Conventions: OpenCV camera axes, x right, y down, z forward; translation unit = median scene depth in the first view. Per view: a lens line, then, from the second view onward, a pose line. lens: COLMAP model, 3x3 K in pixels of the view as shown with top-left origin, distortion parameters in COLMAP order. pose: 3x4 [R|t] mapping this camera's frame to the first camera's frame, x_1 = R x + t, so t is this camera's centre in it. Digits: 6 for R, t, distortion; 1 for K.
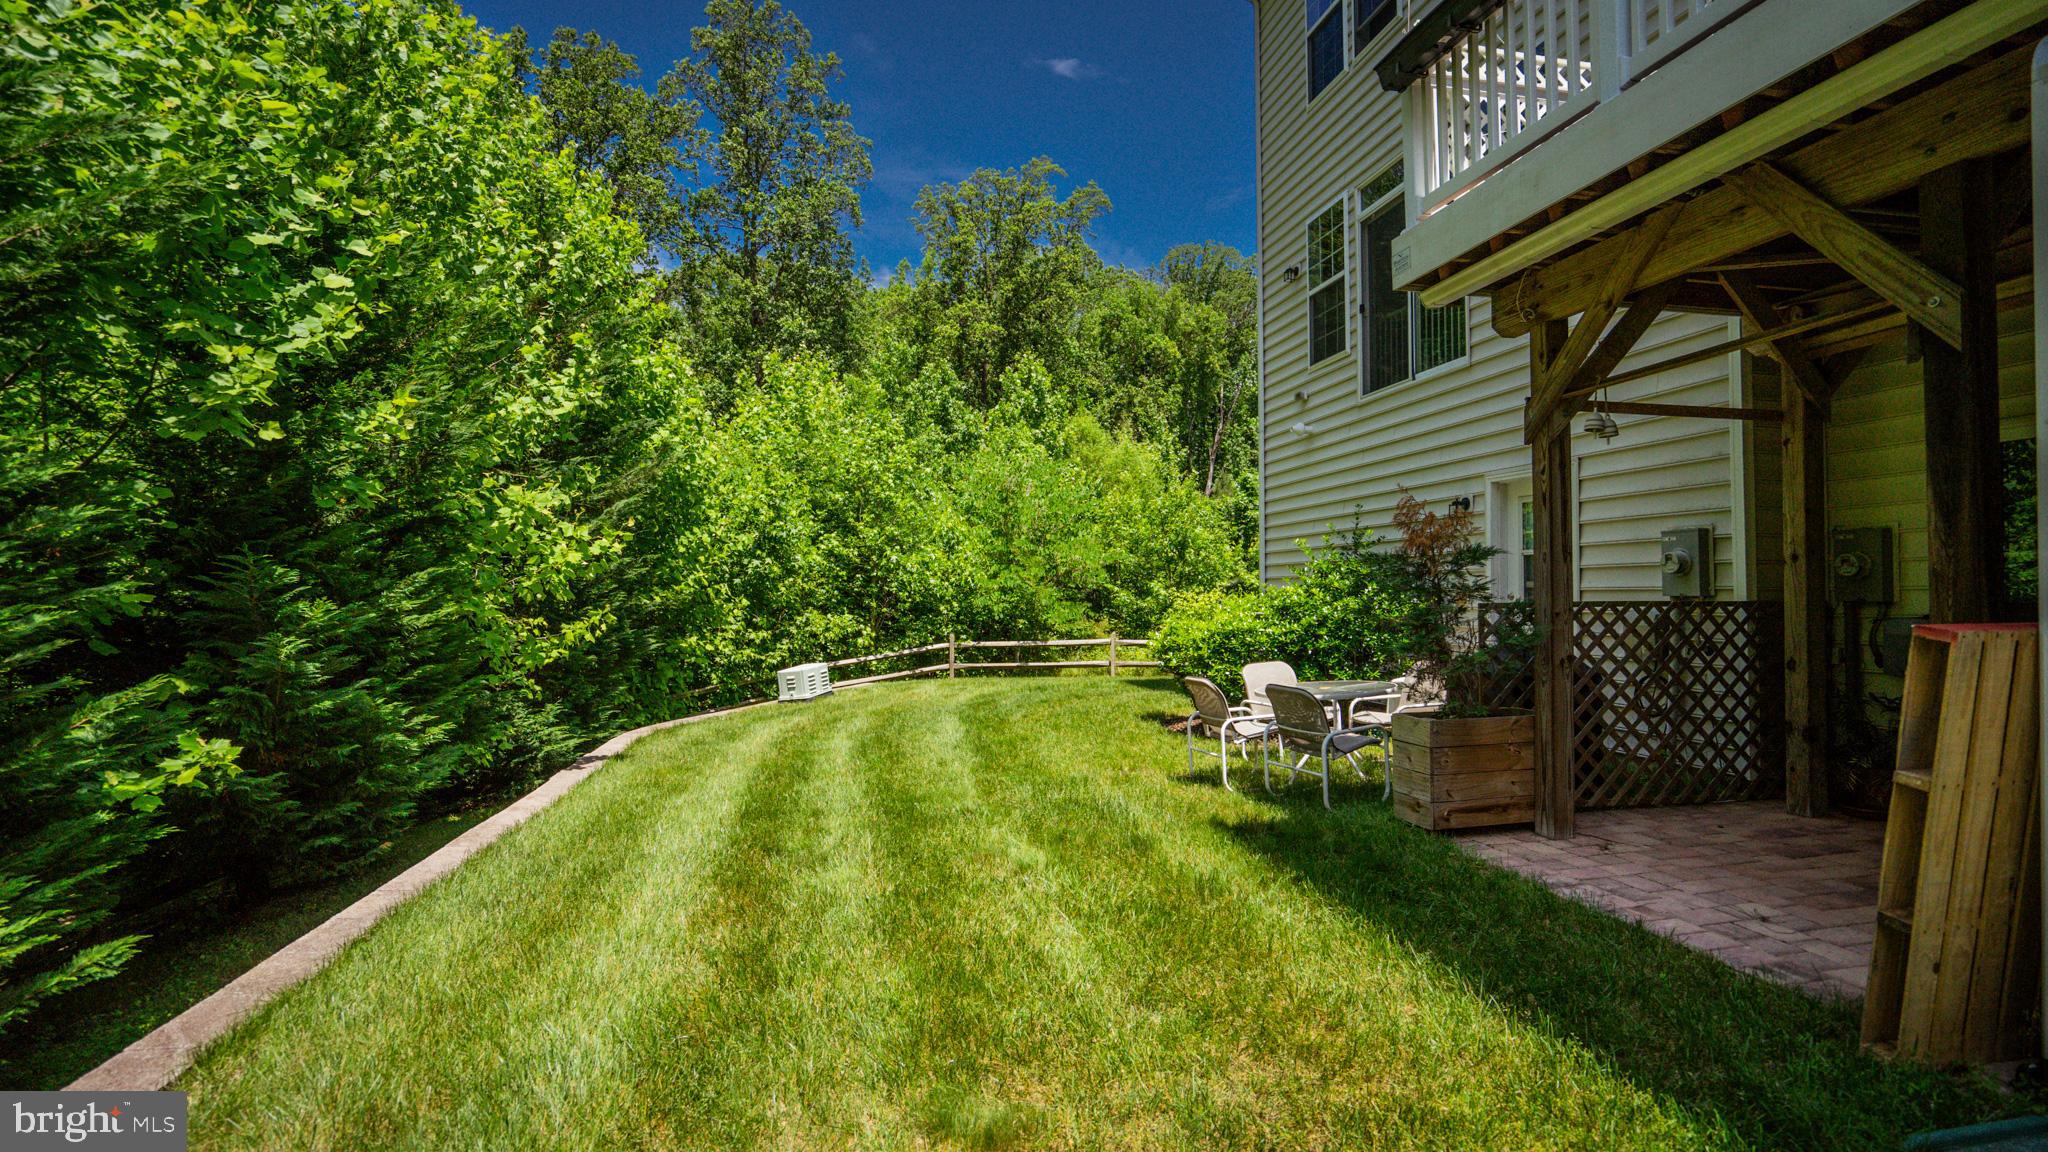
lens RADIAL K [[963.3, 0, 1034.4], [0, 963.3, 571.9], [0, 0, 1]] dist [-0.040047, 0.015218]
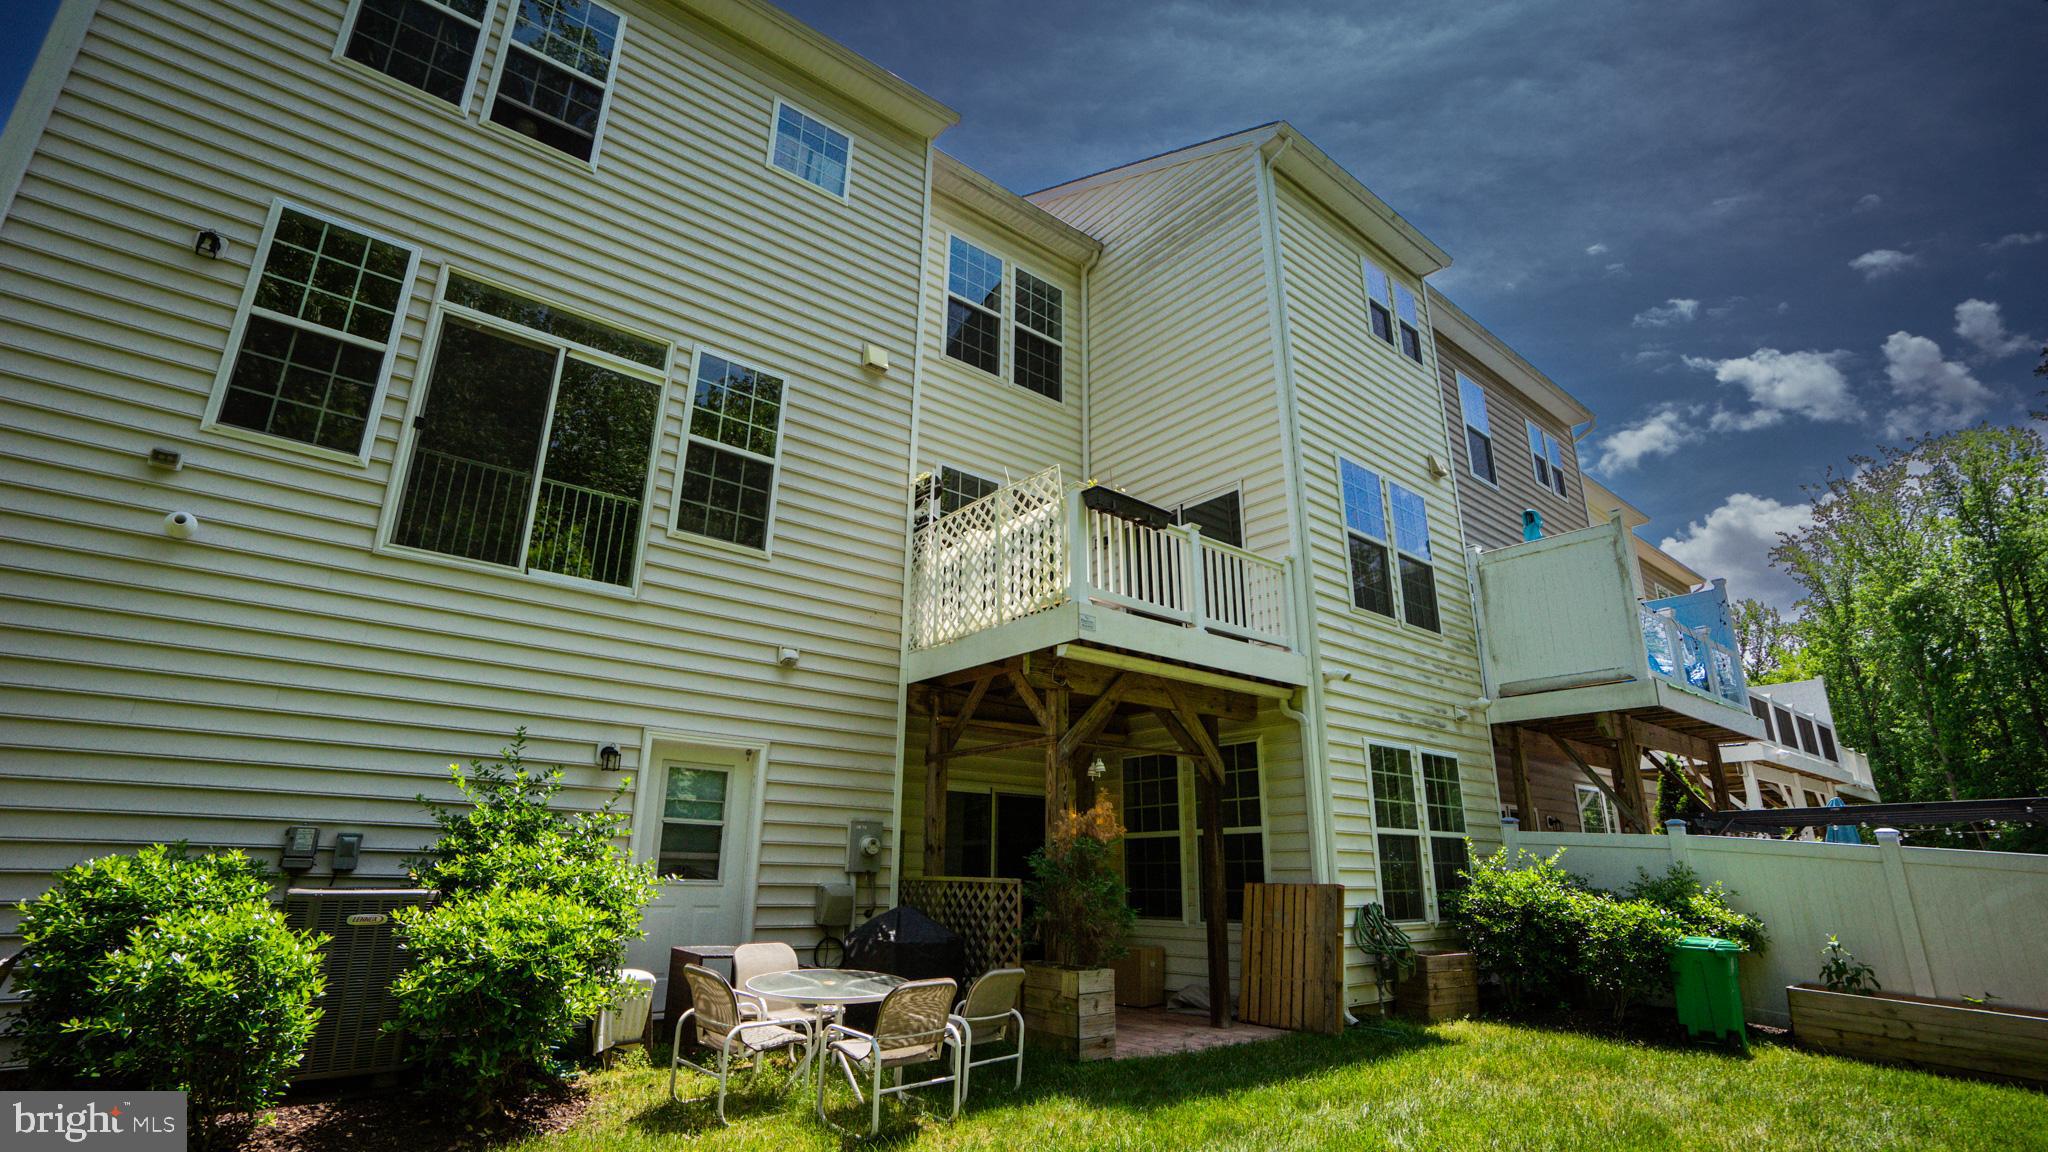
lens RADIAL K [[963.3, 0, 1034.4], [0, 963.3, 571.9], [0, 0, 1]] dist [-0.040047, 0.015218]
pose [[-0.472954, 0.270517, 0.838531, -0.369712], [-0.030189, 0.946167, -0.322269, 0.029196], [-0.880570, -0.177732, -0.439327, 0.804745]]
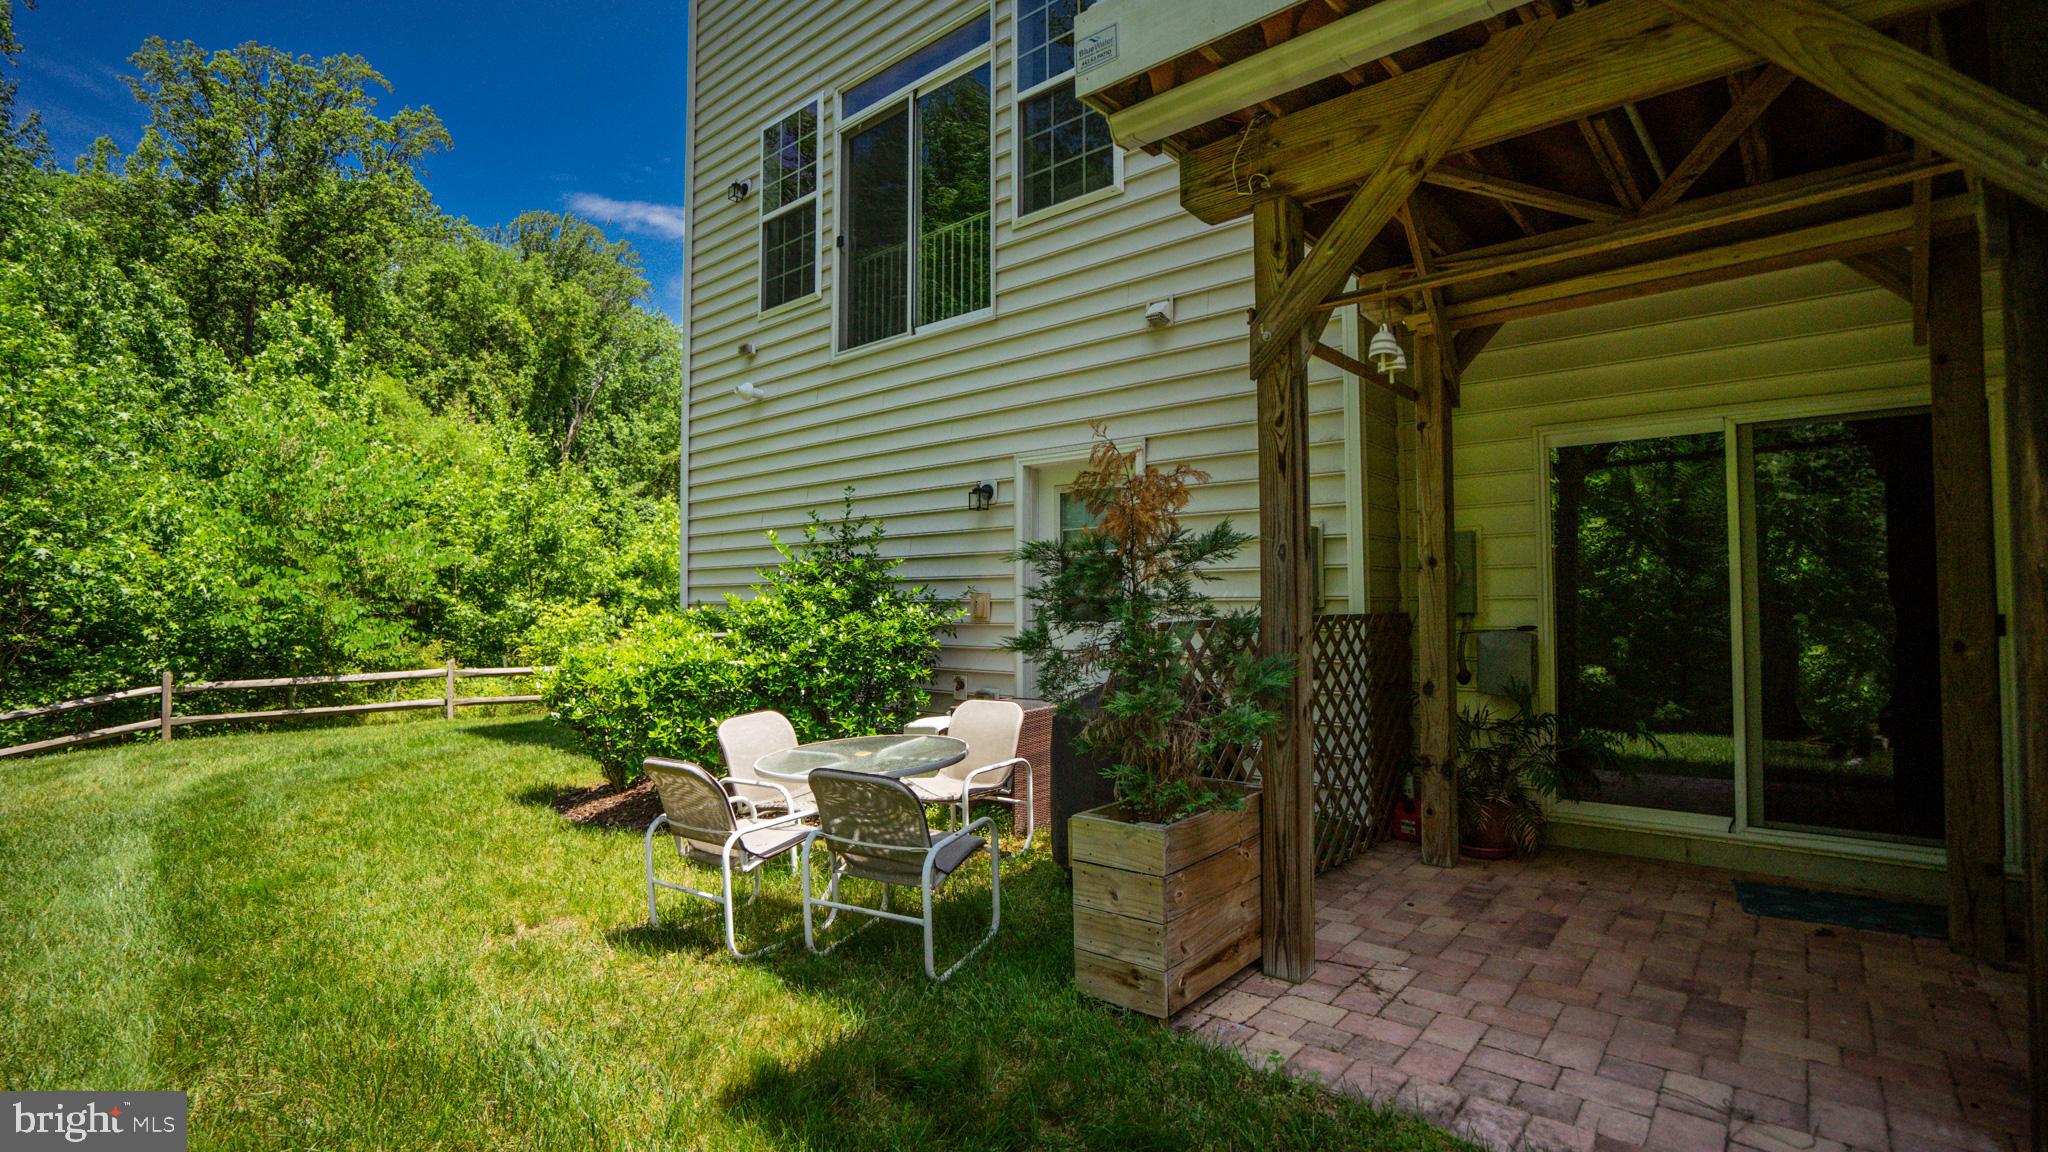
lens RADIAL K [[962.0, 0, 1025.4], [0, 962.0, 570.4], [0, 0, 1]] dist [-0.068285, 0.028132]
pose [[0.800059, 0.015627, 0.599717, 0.001085], [-0.007381, 0.999841, -0.016206, 0.004423], [-0.599876, 0.008539, 0.800048, 0.260647]]
